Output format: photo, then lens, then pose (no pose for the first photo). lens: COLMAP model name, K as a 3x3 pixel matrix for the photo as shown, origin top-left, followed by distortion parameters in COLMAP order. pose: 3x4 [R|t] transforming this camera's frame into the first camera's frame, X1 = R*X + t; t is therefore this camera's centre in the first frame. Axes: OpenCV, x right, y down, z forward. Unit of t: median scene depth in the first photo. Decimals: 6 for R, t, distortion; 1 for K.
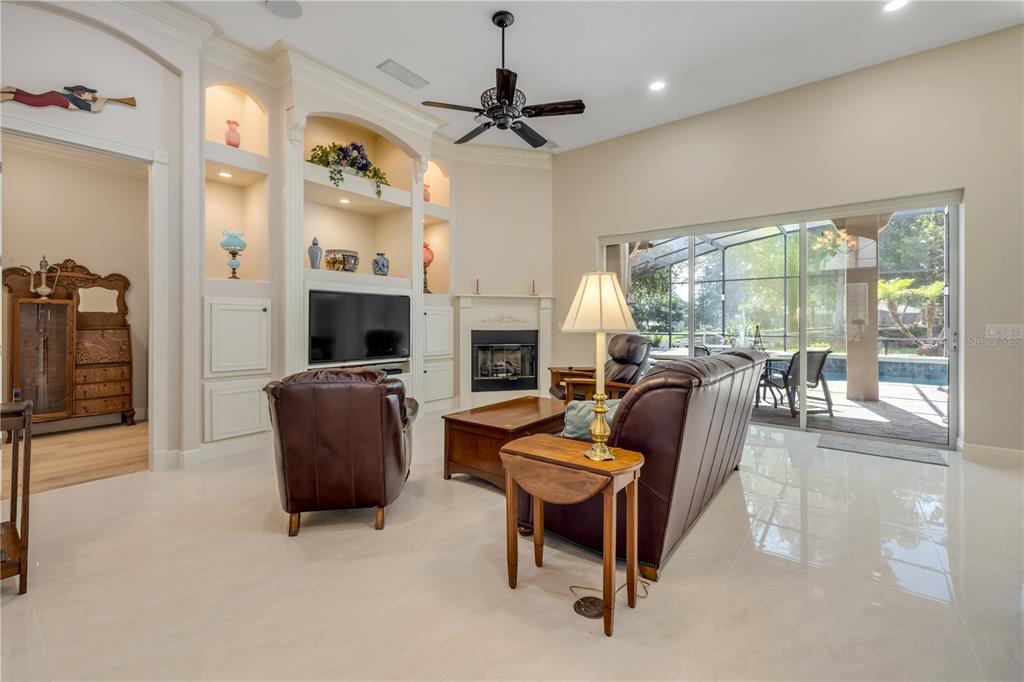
lens RADIAL K [[435.7, 0, 518.5], [0, 435.7, 320.8], [0, 0, 1]] dist [-0.000607, -0.000827]
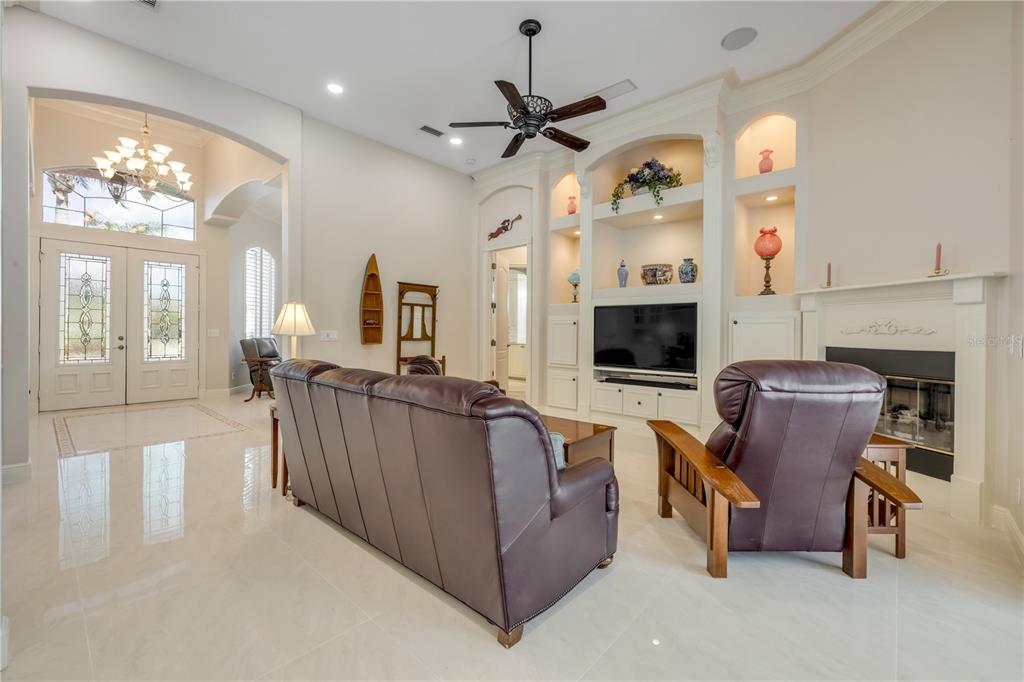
lens RADIAL K [[435.7, 0, 516.6], [0, 435.7, 334.9], [0, 0, 1]] dist [-0.000607, -0.000827]
pose [[-0.085503, 0.007209, -0.996312, 0.695163], [-0.004522, 0.999961, 0.007623, 0.002689], [0.996328, 0.005157, -0.085467, 0.773279]]
